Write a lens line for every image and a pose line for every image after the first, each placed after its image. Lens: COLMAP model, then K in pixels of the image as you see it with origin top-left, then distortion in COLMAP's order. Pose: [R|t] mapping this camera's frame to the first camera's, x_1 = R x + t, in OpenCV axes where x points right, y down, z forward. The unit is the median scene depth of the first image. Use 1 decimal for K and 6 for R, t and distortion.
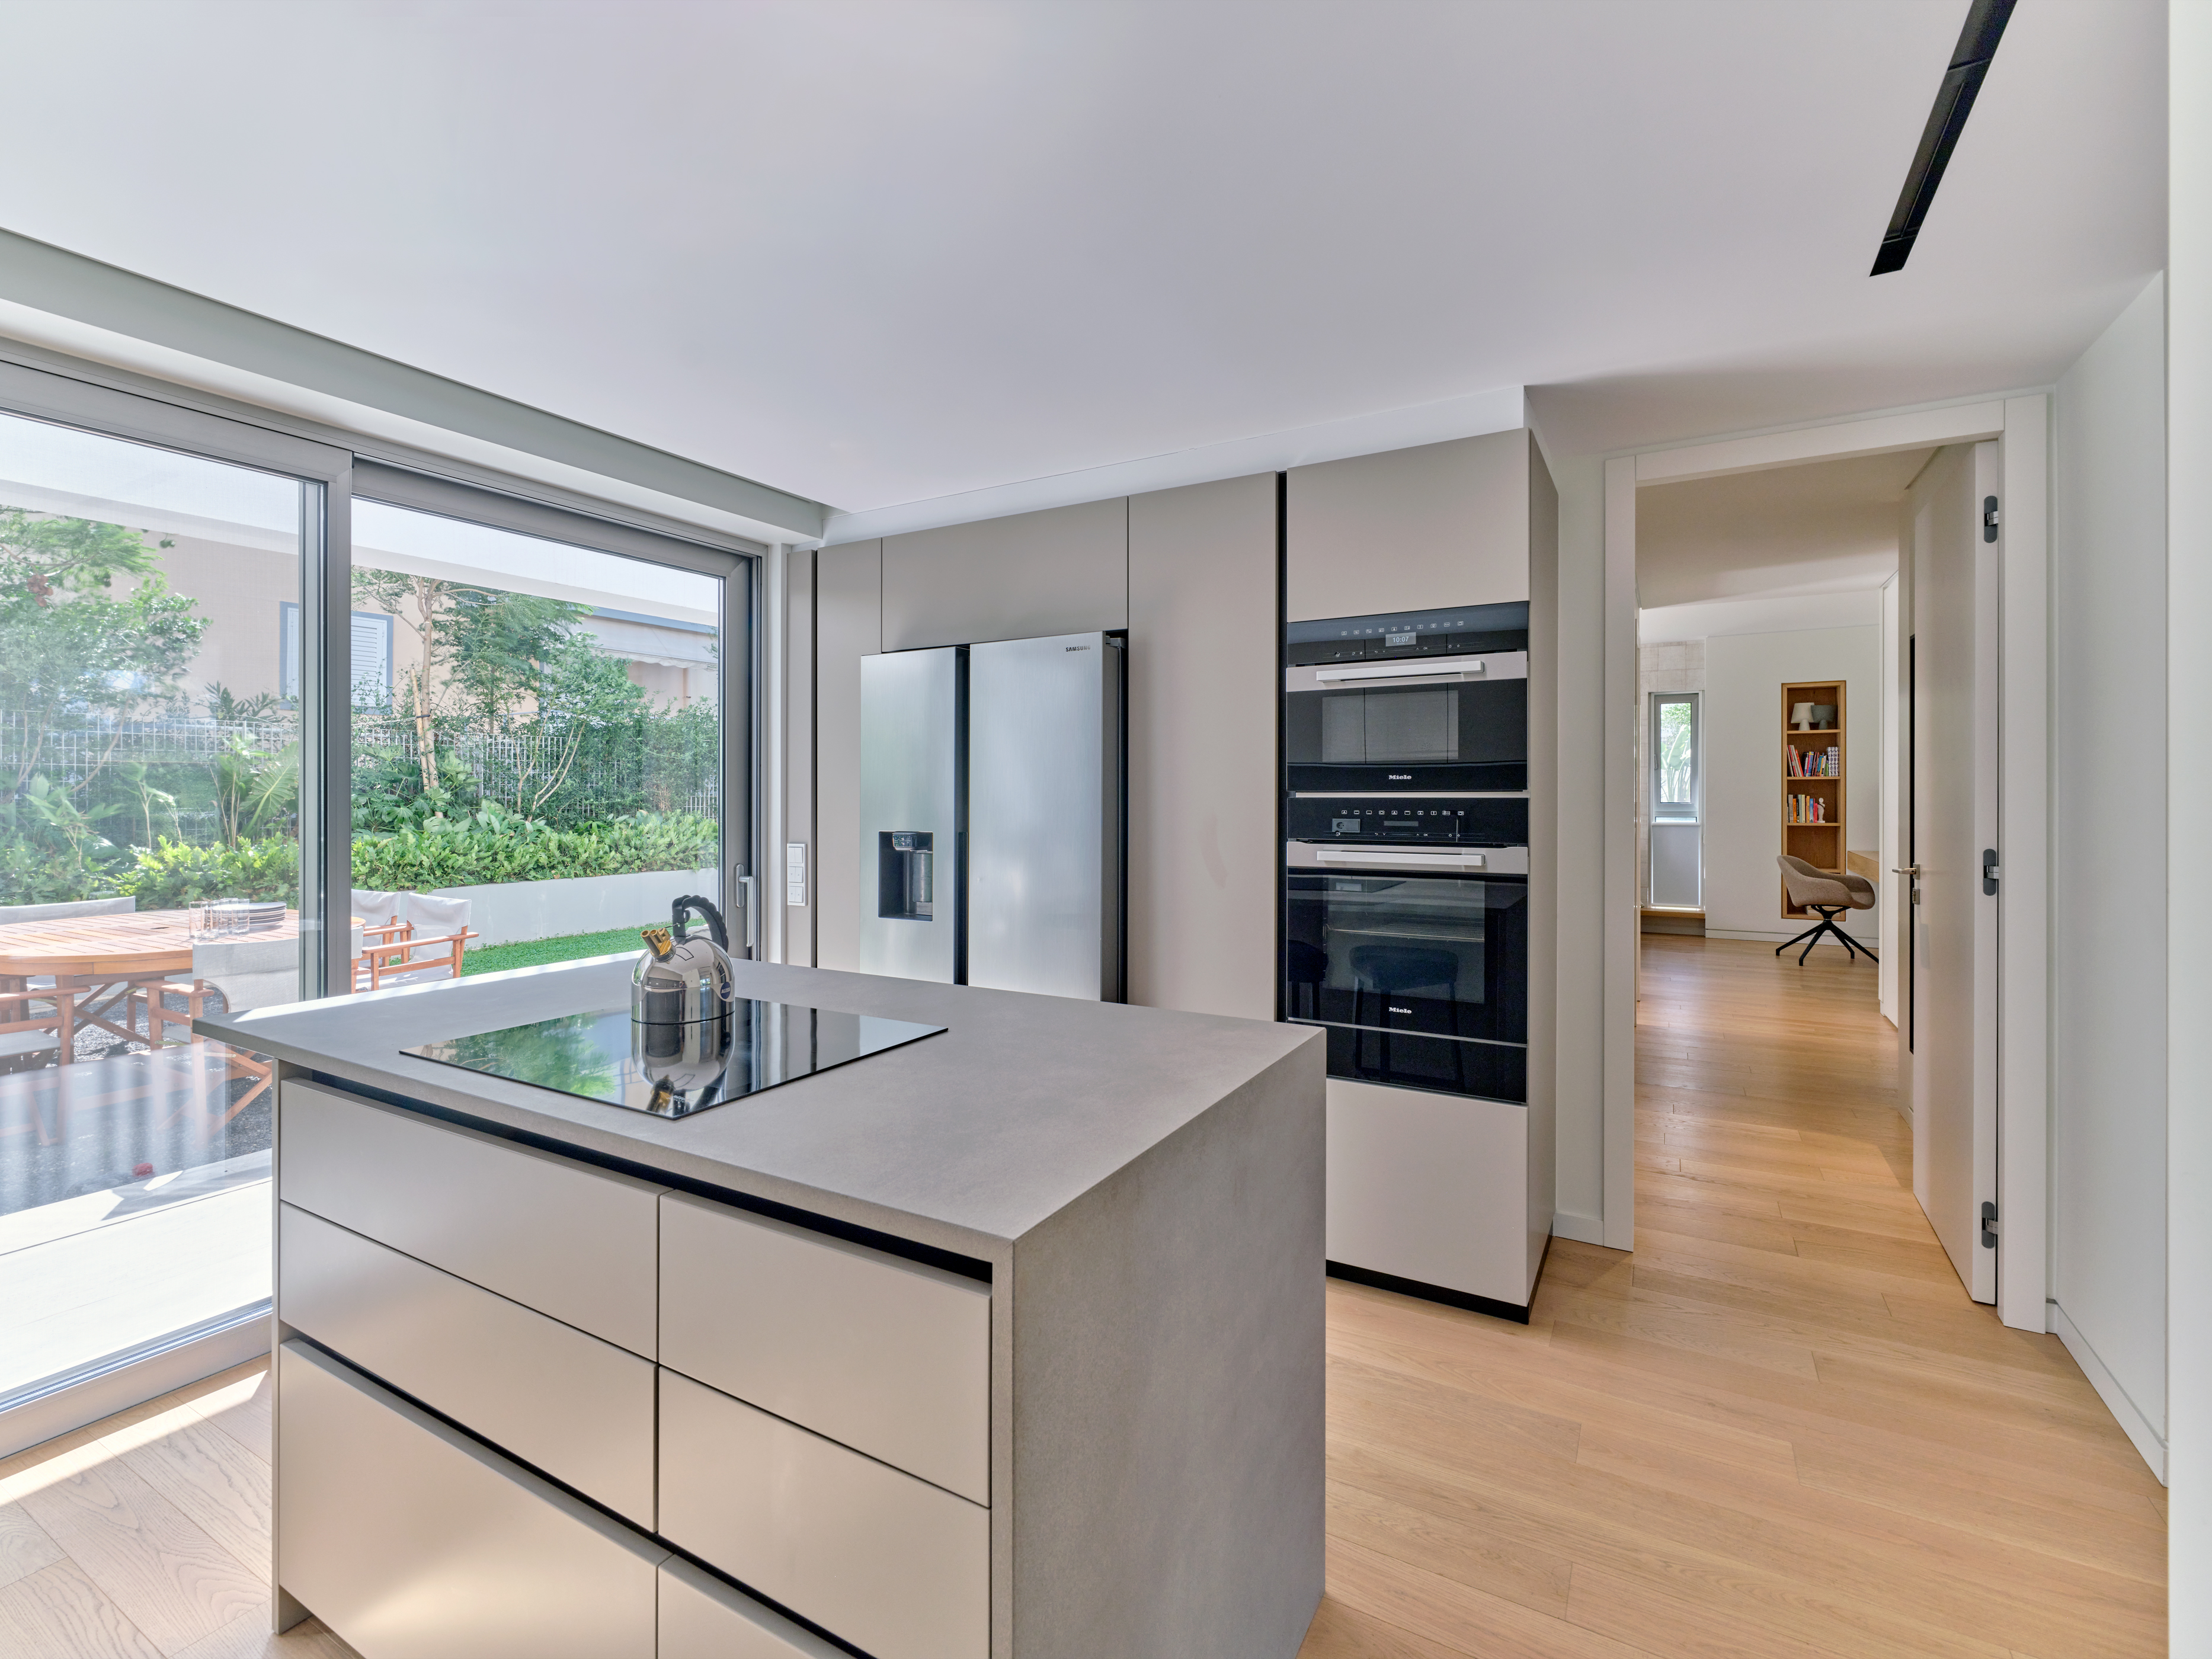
lens RADIAL K [[1012.5, 0, 1095.4], [0, 1012.5, 801.6], [0, 0, 1]] dist [-0.000101, 0.000266]
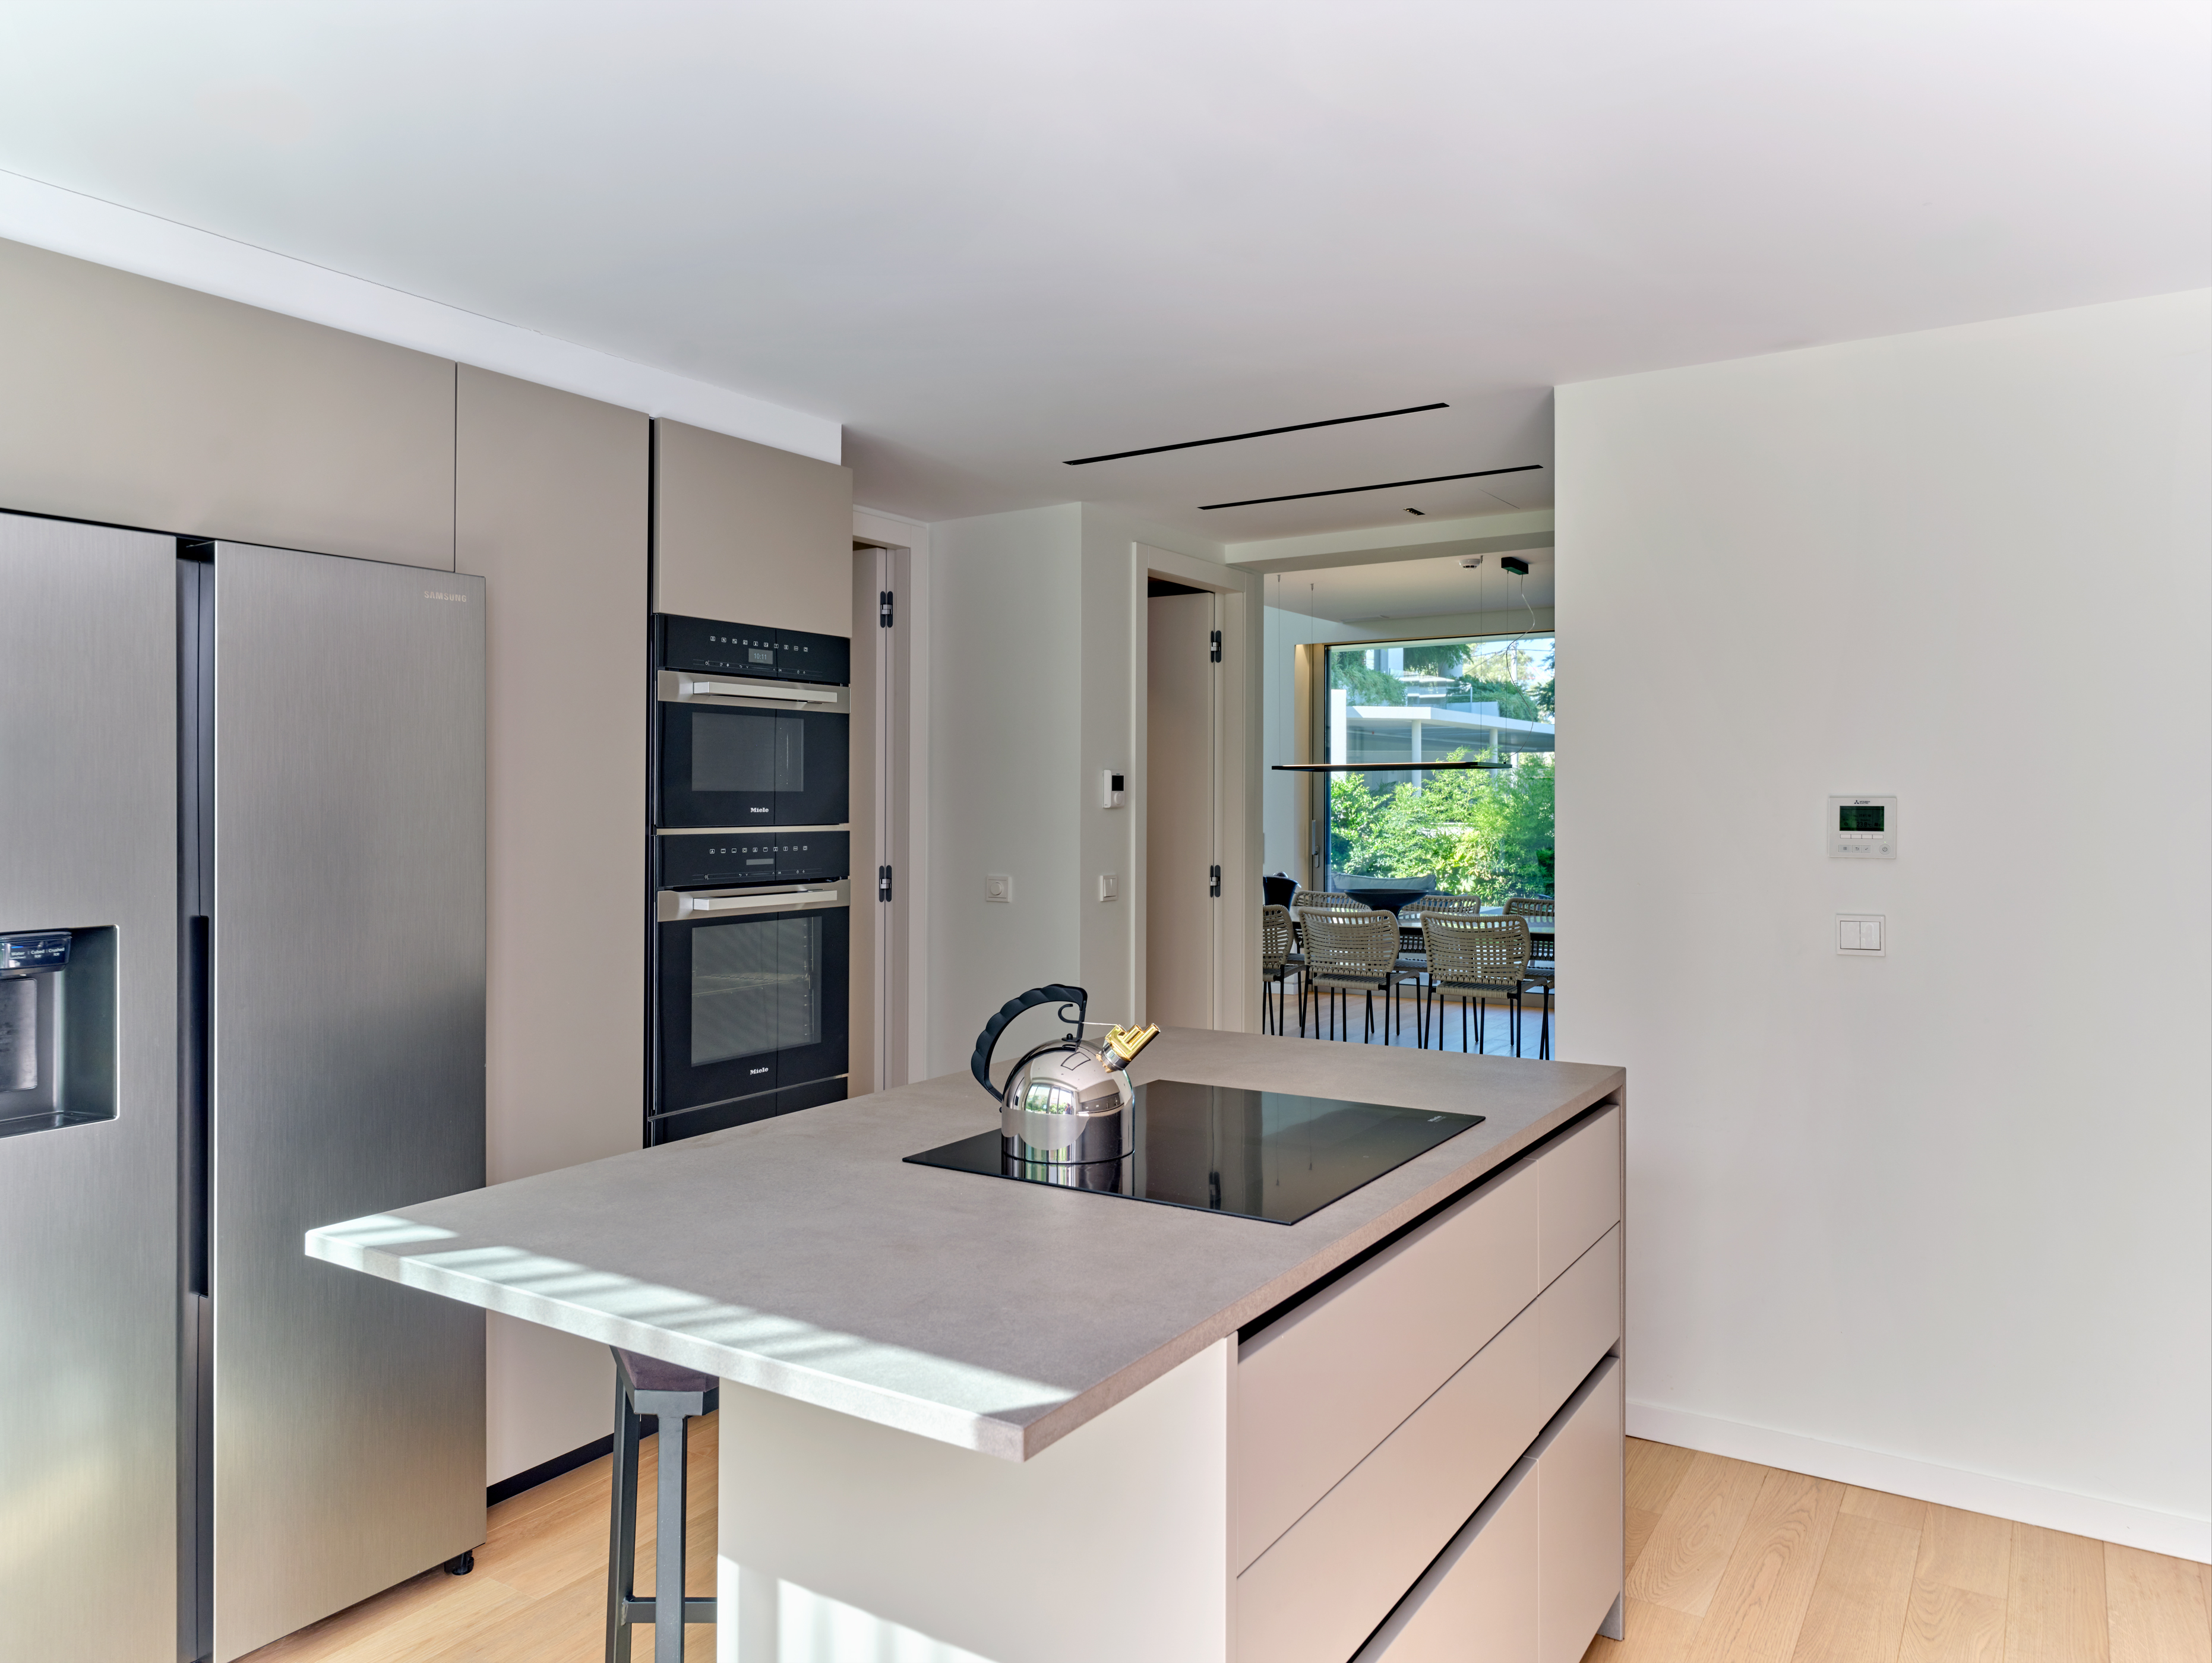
lens RADIAL K [[1485.2, 0, 1106.0], [0, 1485.2, 831.5], [0, 0, 1]] dist [0.002041, 0.000521]
pose [[0.053434, -0.008767, 0.998533, -1.180649], [0.023427, 0.999697, 0.007524, -0.009191], [-0.998297, 0.022990, 0.053624, 0.742819]]
